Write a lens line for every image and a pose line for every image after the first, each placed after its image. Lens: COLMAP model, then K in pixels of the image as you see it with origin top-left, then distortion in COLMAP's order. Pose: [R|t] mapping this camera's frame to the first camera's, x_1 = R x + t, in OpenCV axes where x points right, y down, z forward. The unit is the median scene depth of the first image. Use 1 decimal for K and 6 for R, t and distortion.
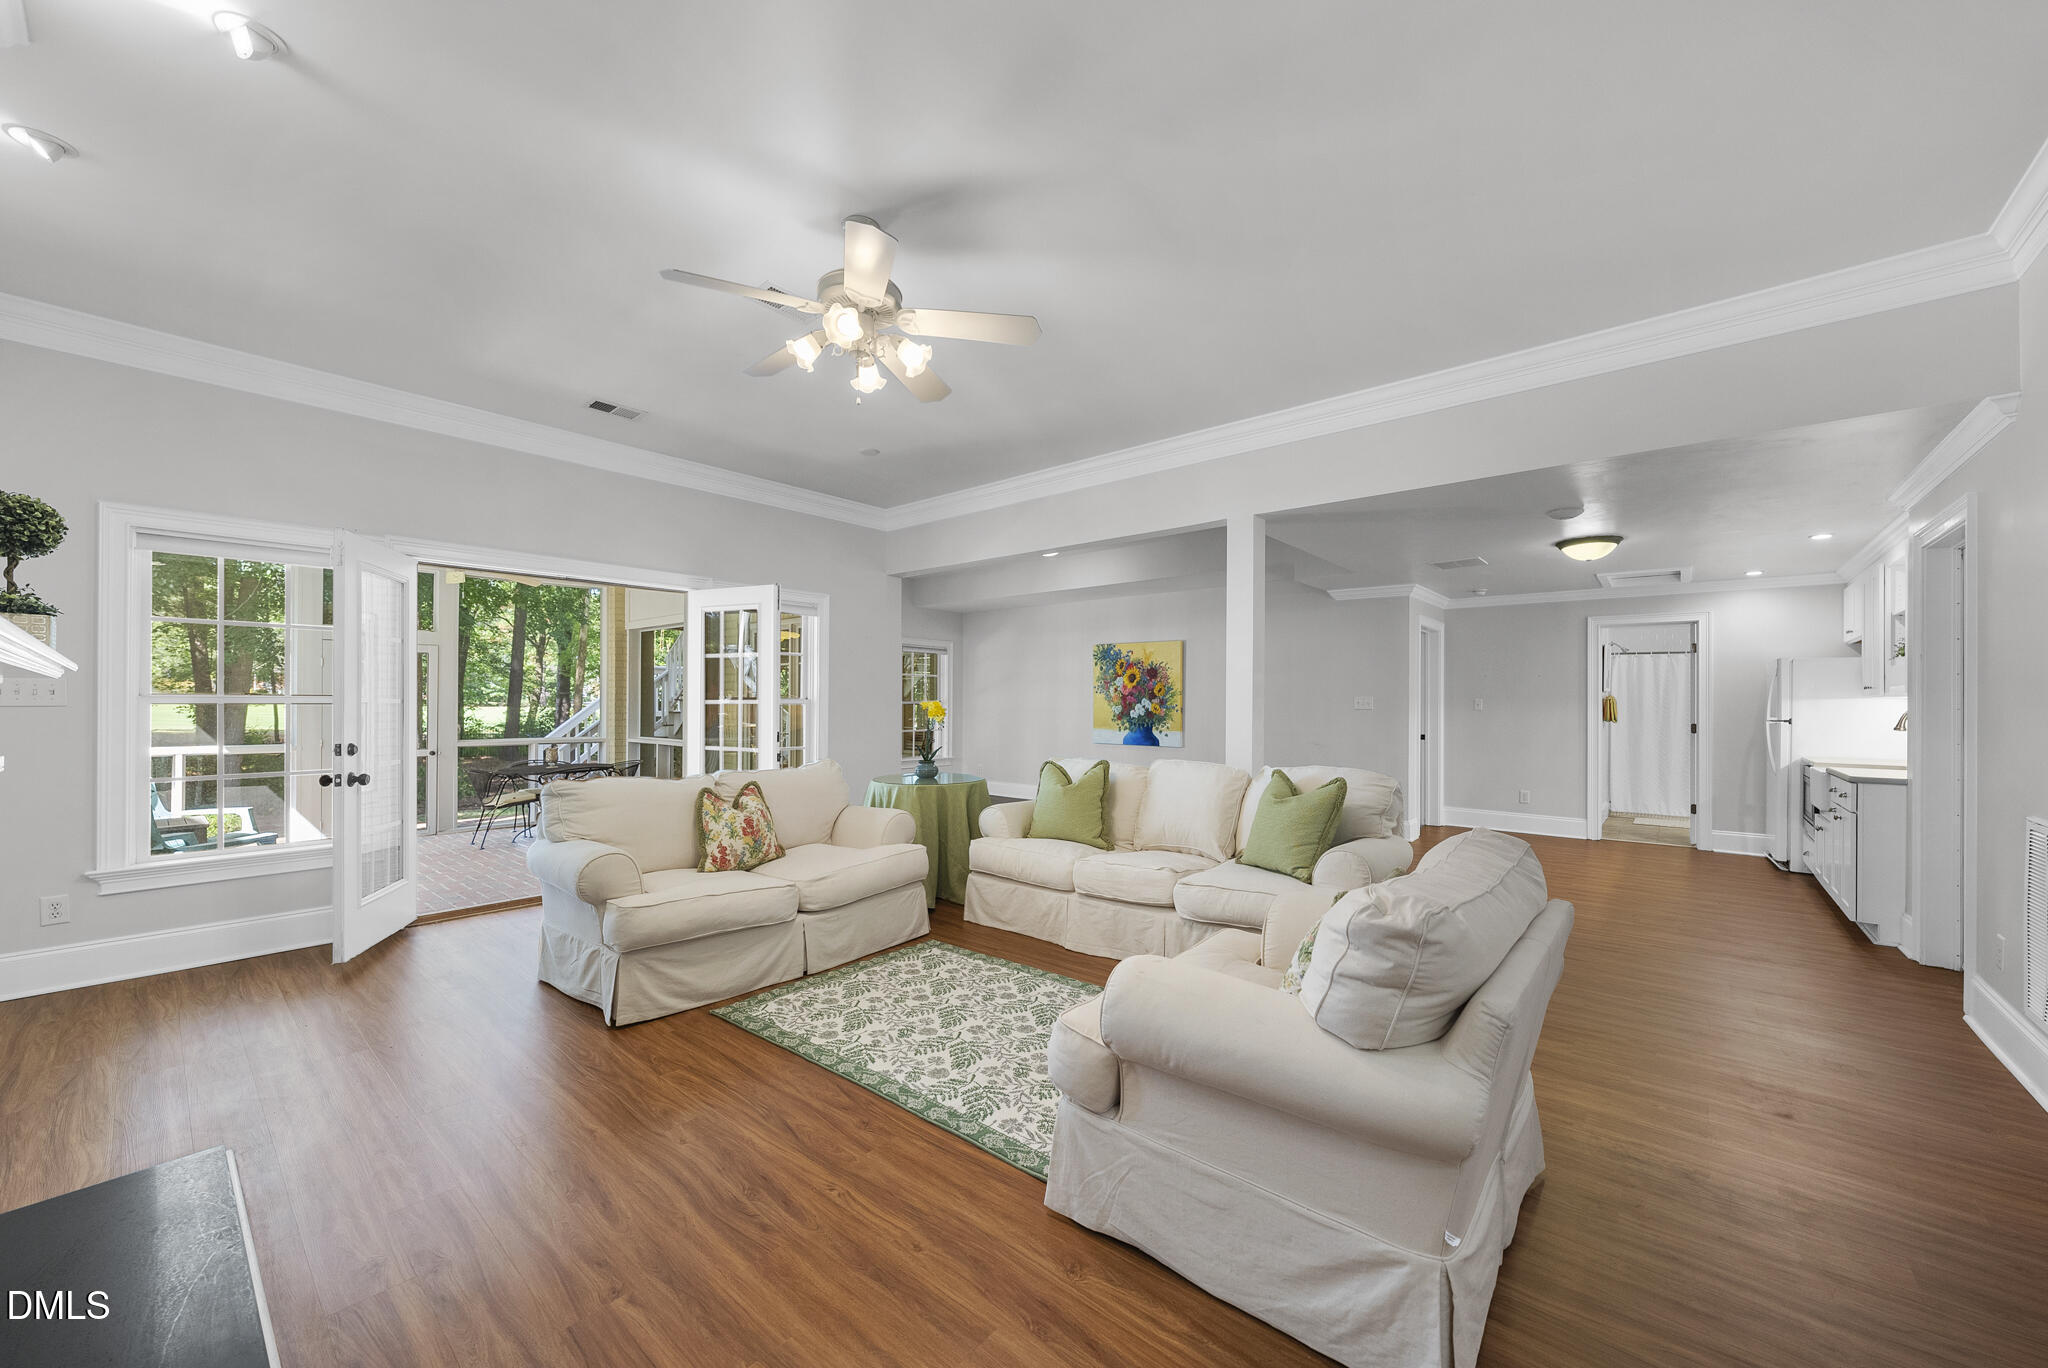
lens RADIAL K [[762.8, 0, 1027.1], [0, 762.8, 710.2], [0, 0, 1]] dist [-0.000544, -0.000050]
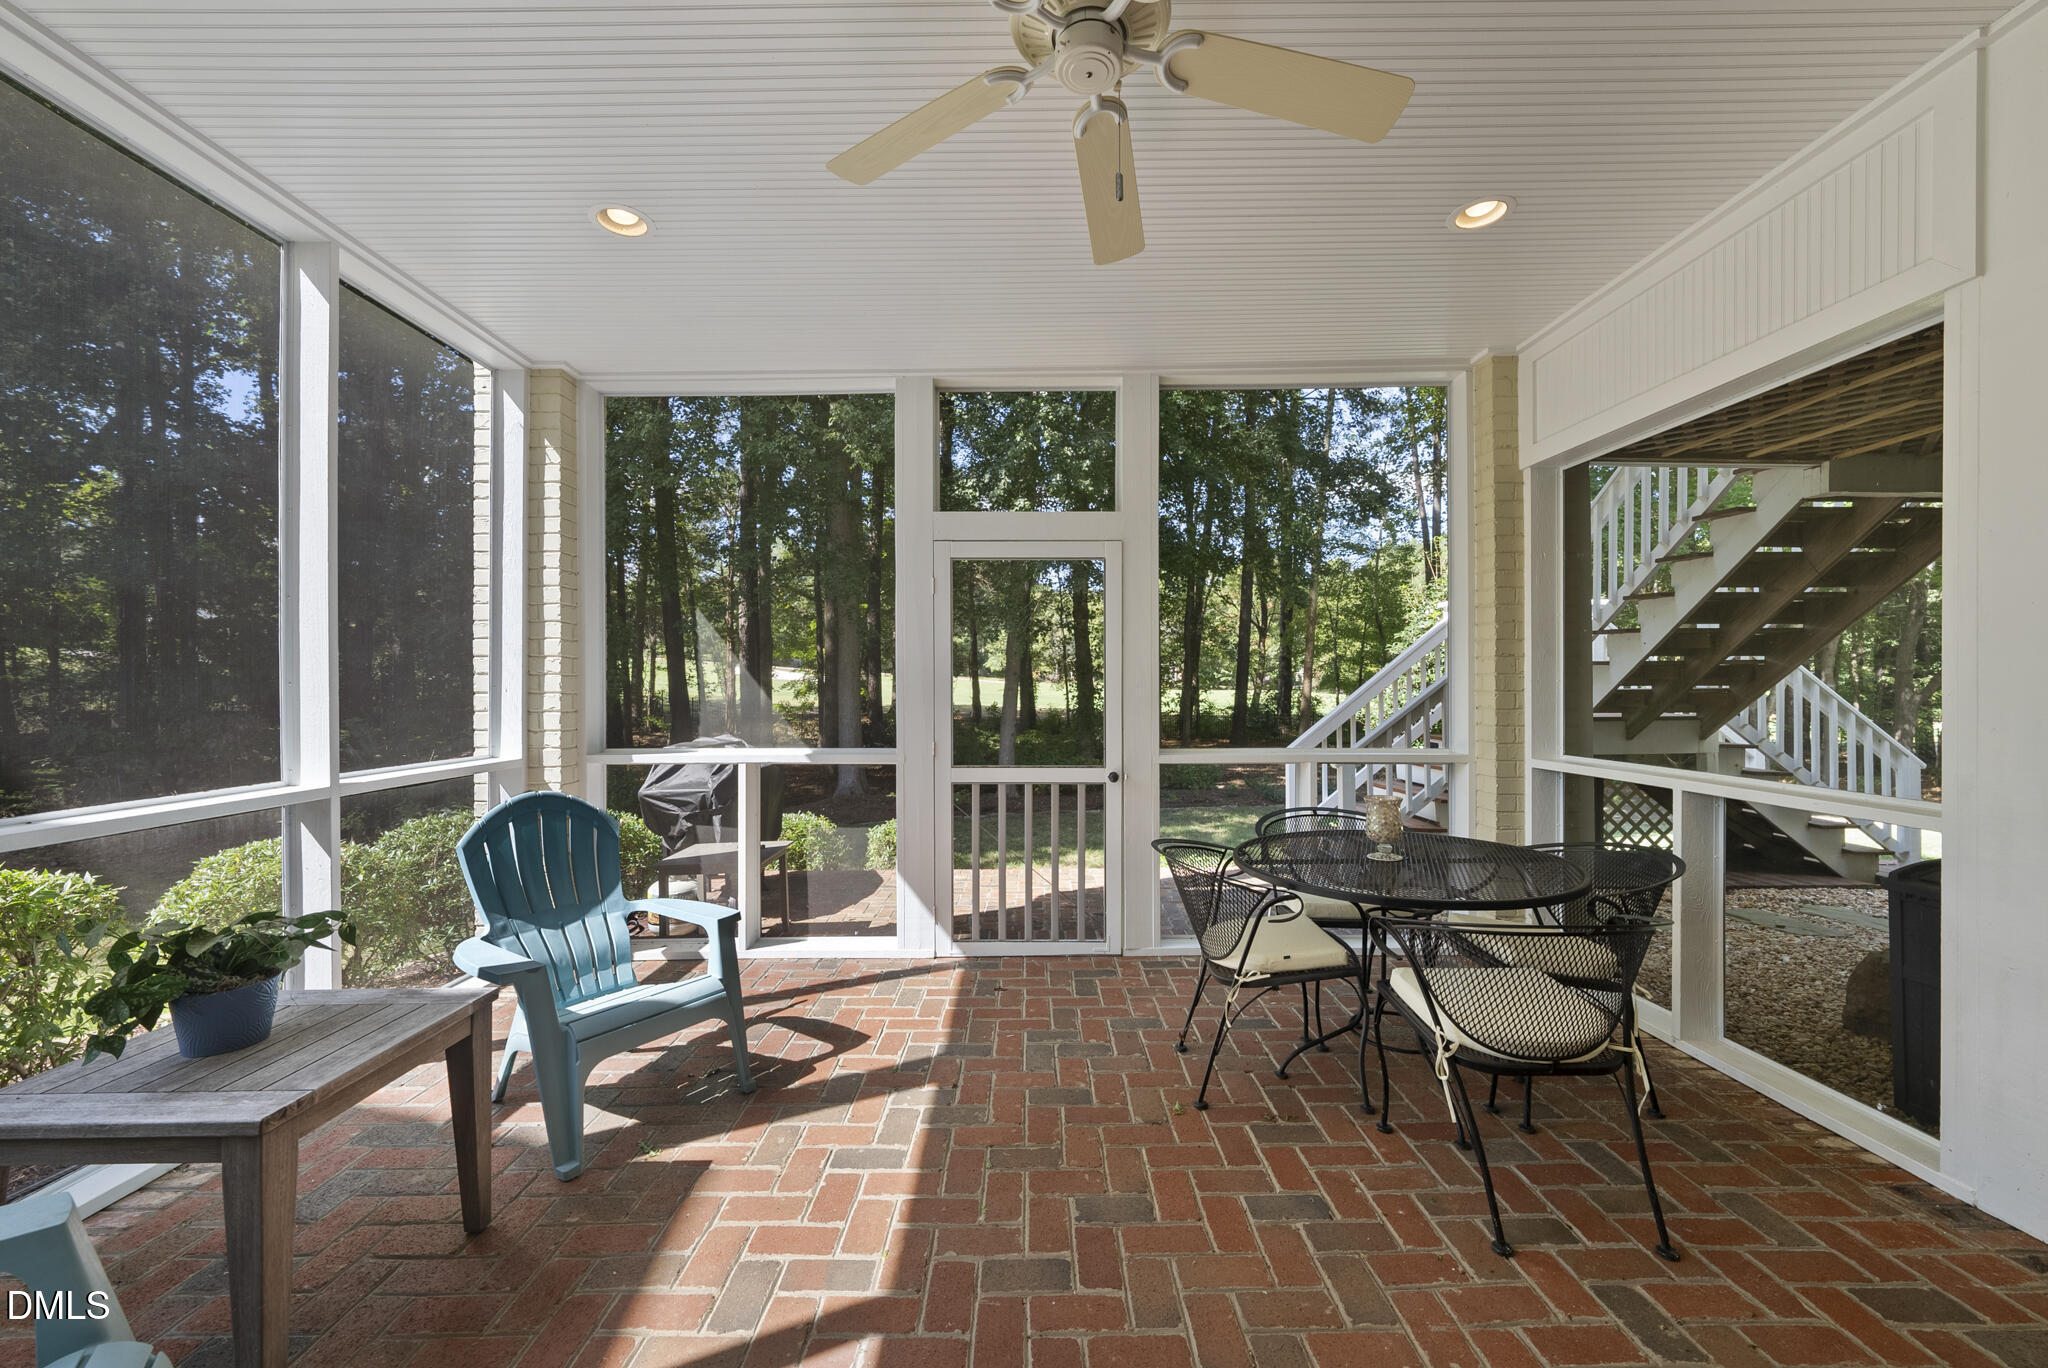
lens RADIAL K [[772.6, 0, 1024.0], [0, 772.6, 684.0], [0, 0, 1]] dist [-0.008012, -0.000049]
pose [[0.649729, -0.013371, -0.760048, -0.089517], [0.003596, 0.999888, -0.014516, 0.001576], [0.760157, 0.006698, 0.649705, 0.127010]]
